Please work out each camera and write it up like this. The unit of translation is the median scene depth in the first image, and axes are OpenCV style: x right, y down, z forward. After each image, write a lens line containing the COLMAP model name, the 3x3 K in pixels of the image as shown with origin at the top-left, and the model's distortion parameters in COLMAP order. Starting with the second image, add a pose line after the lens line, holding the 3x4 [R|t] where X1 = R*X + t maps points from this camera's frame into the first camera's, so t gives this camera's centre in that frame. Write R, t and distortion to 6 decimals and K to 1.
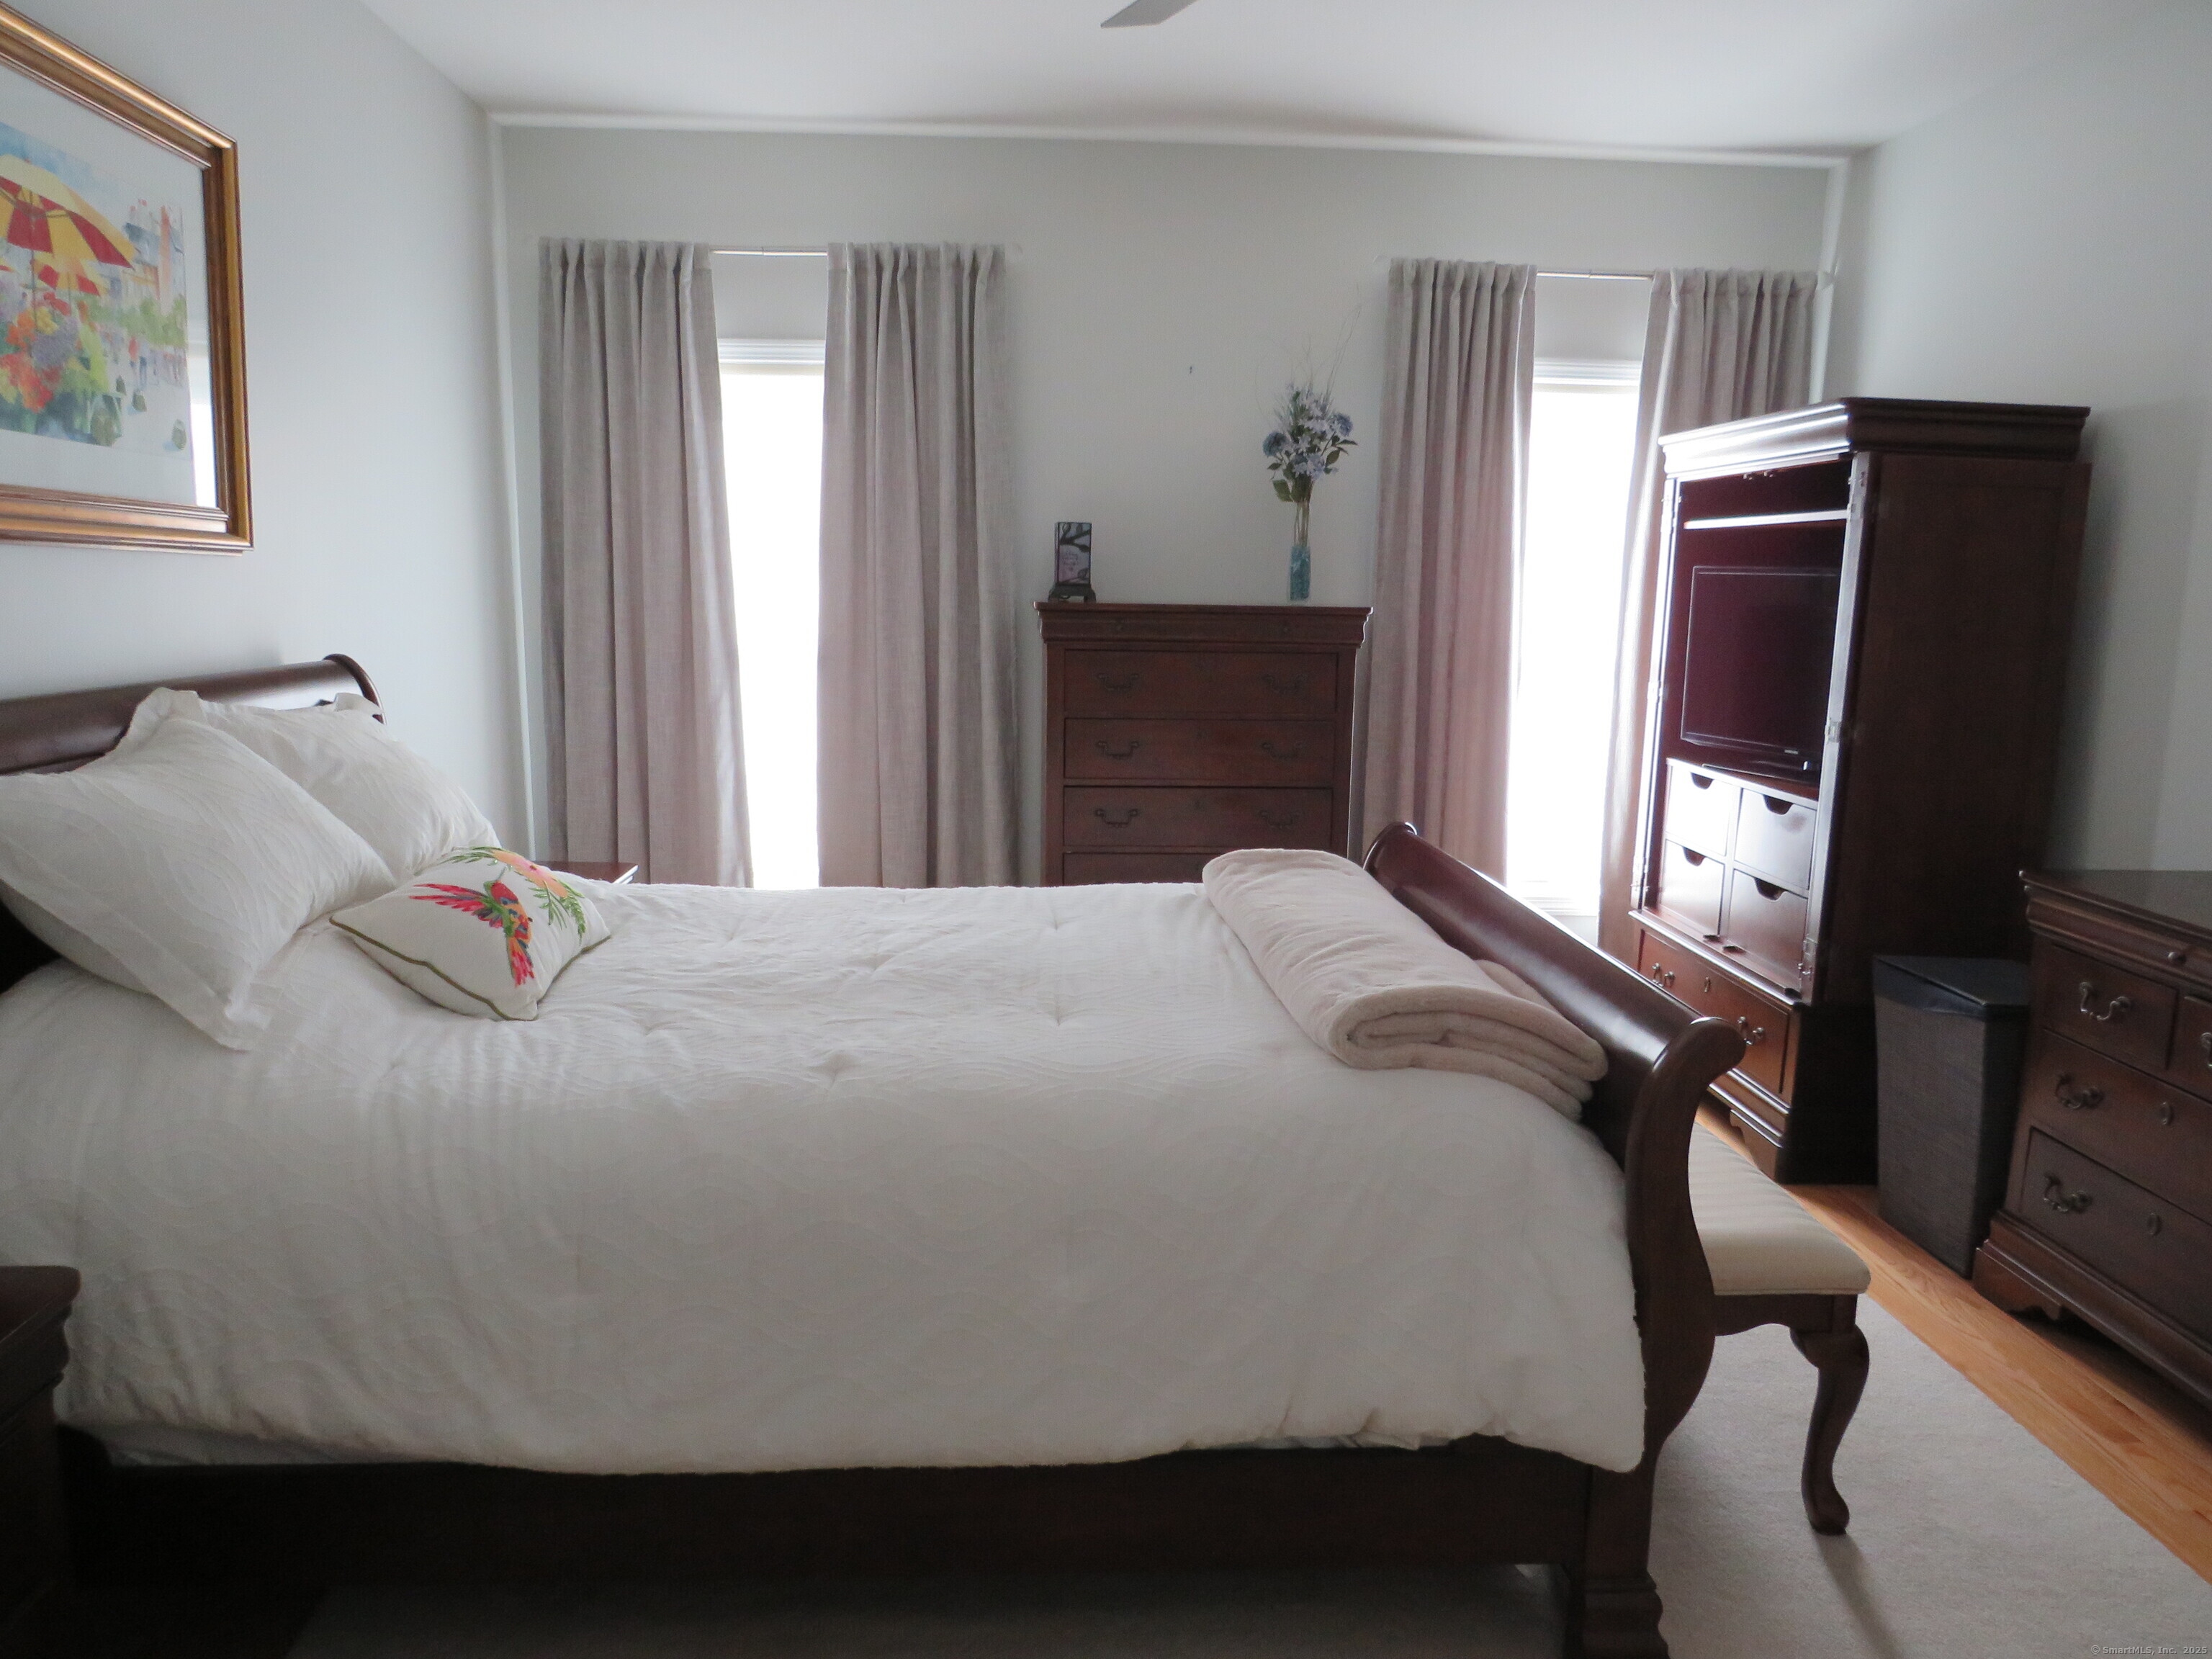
lens RADIAL K [[1558.5, 0, 1106.0], [0, 1558.5, 829.5], [0, 0, 1]] dist [-0.056194, 0.056152]
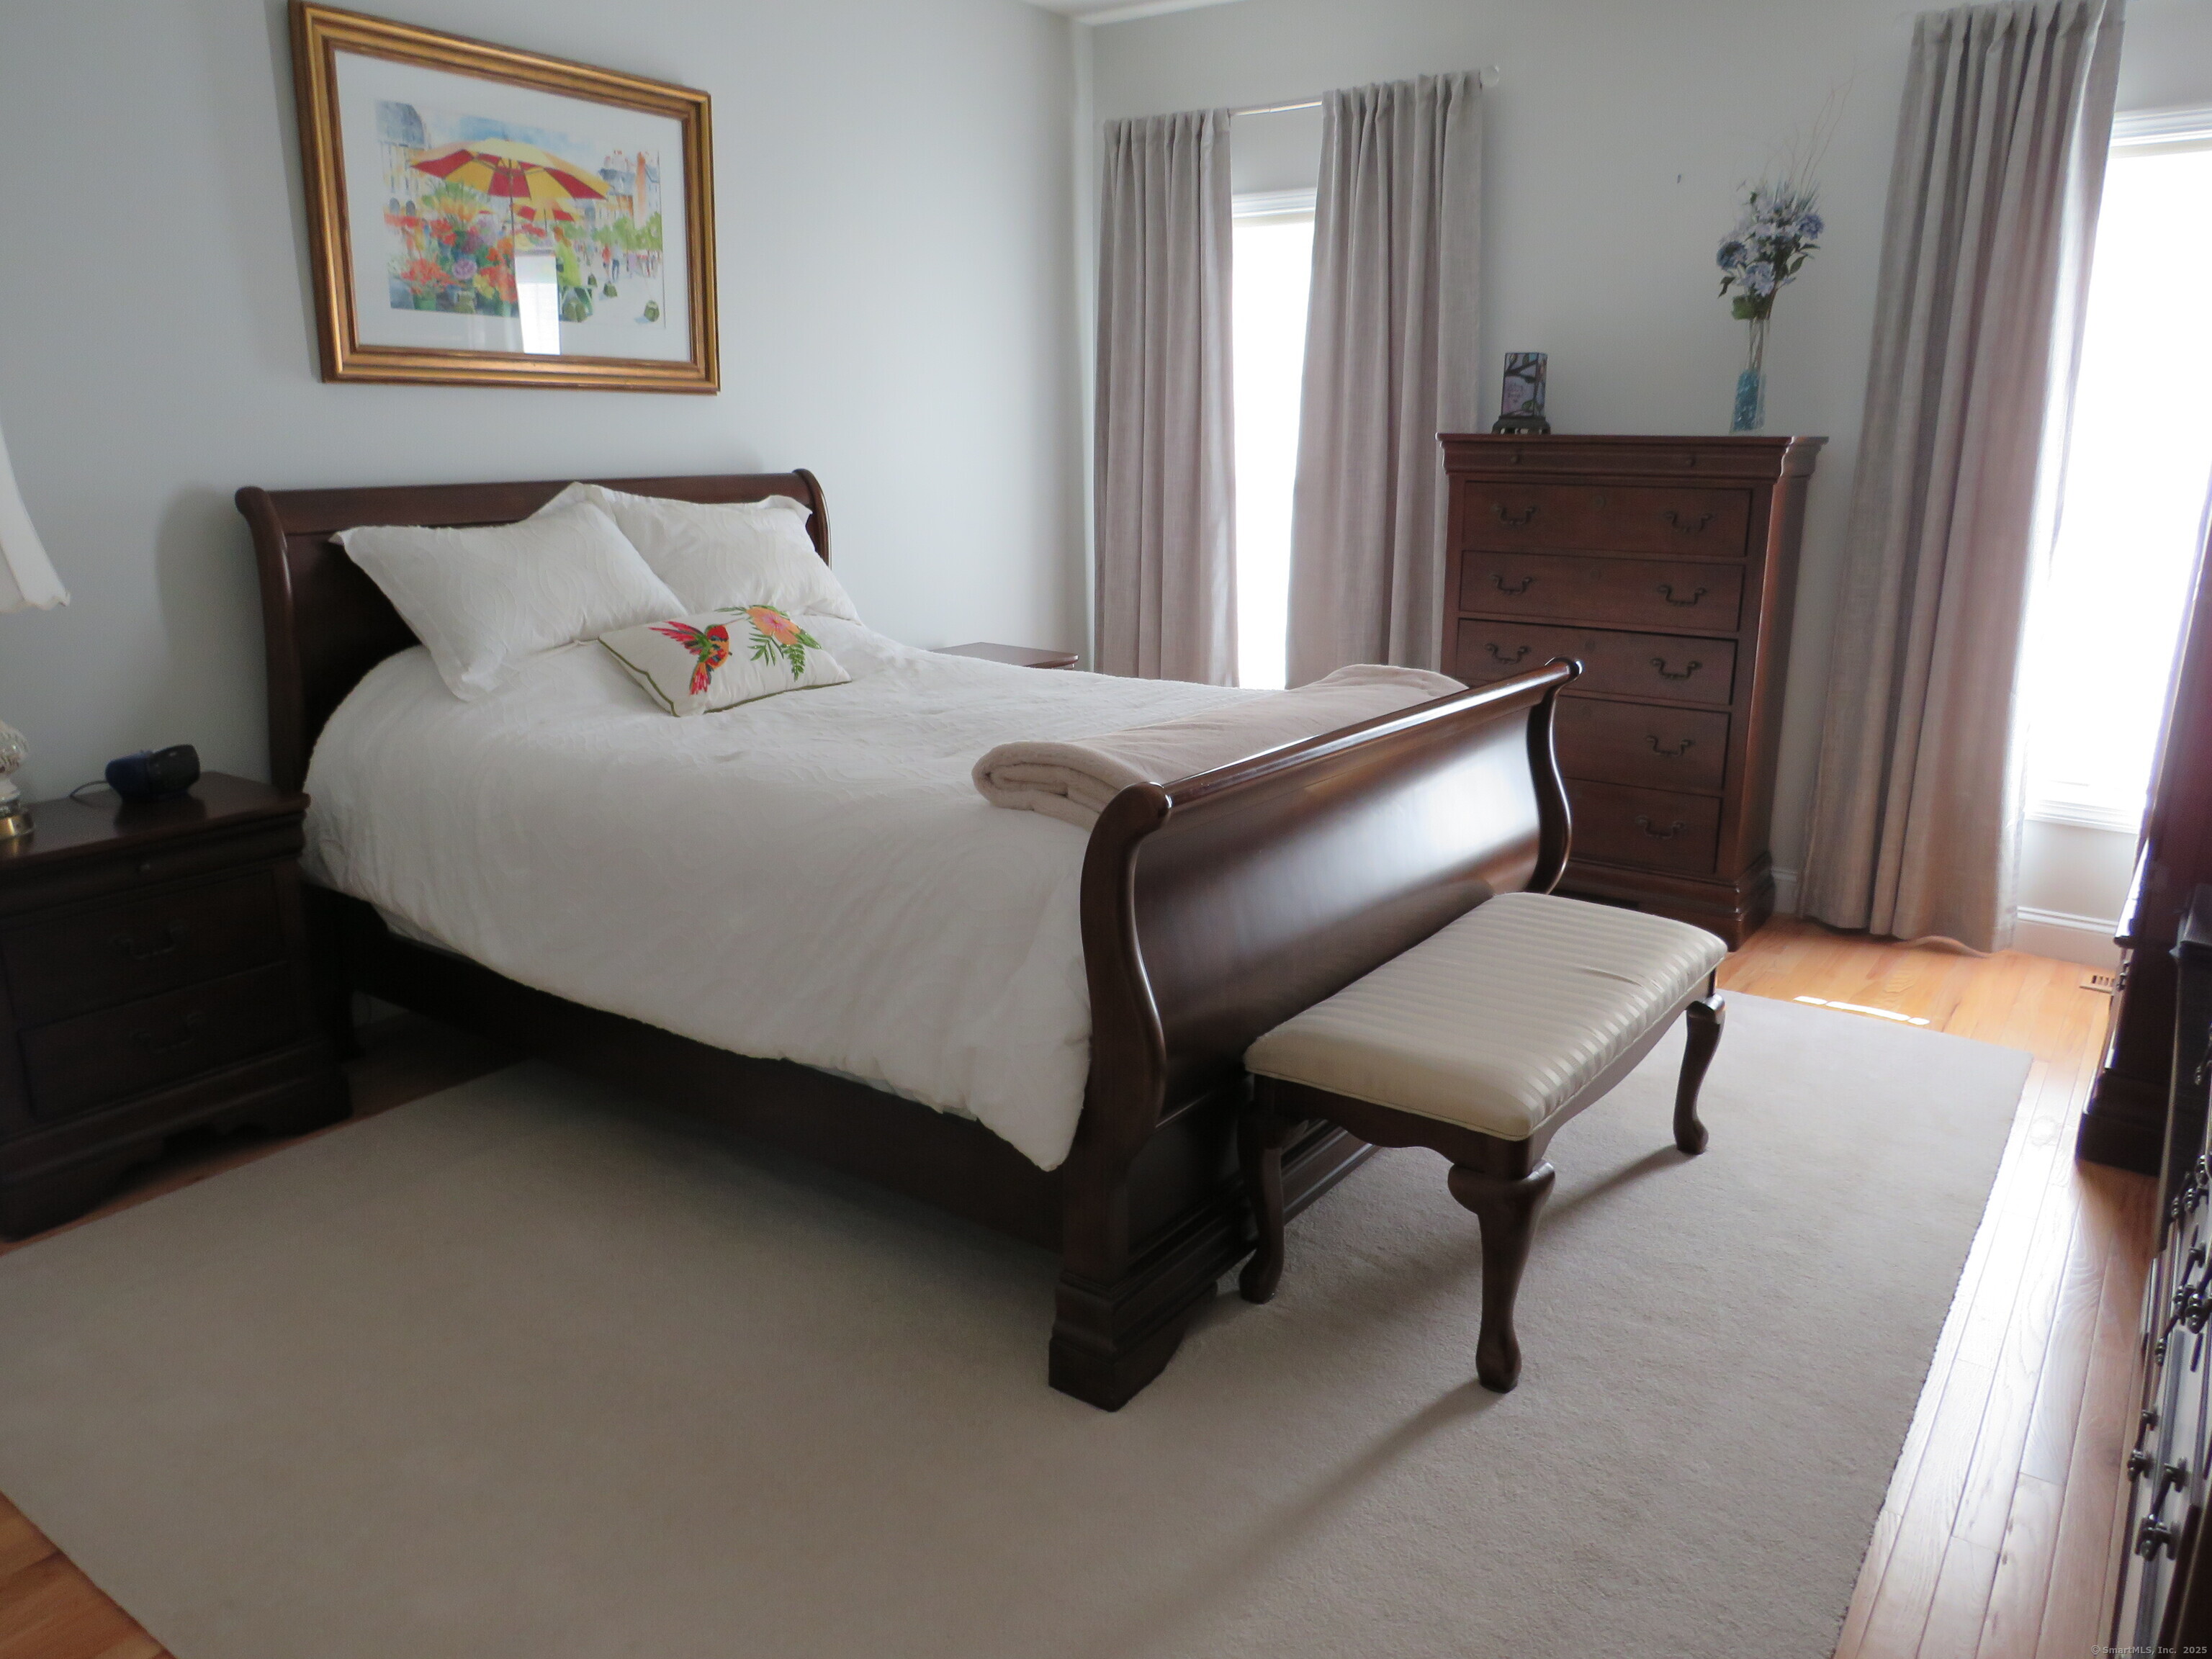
lens RADIAL K [[1558.5, 0, 1106.0], [0, 1558.5, 829.5], [0, 0, 1]] dist [-0.056194, 0.056152]
pose [[0.784890, 0.141901, -0.603168, 0.467200], [-0.090525, 0.989240, 0.114930, 0.014663], [0.612987, -0.035605, 0.789290, 0.062503]]
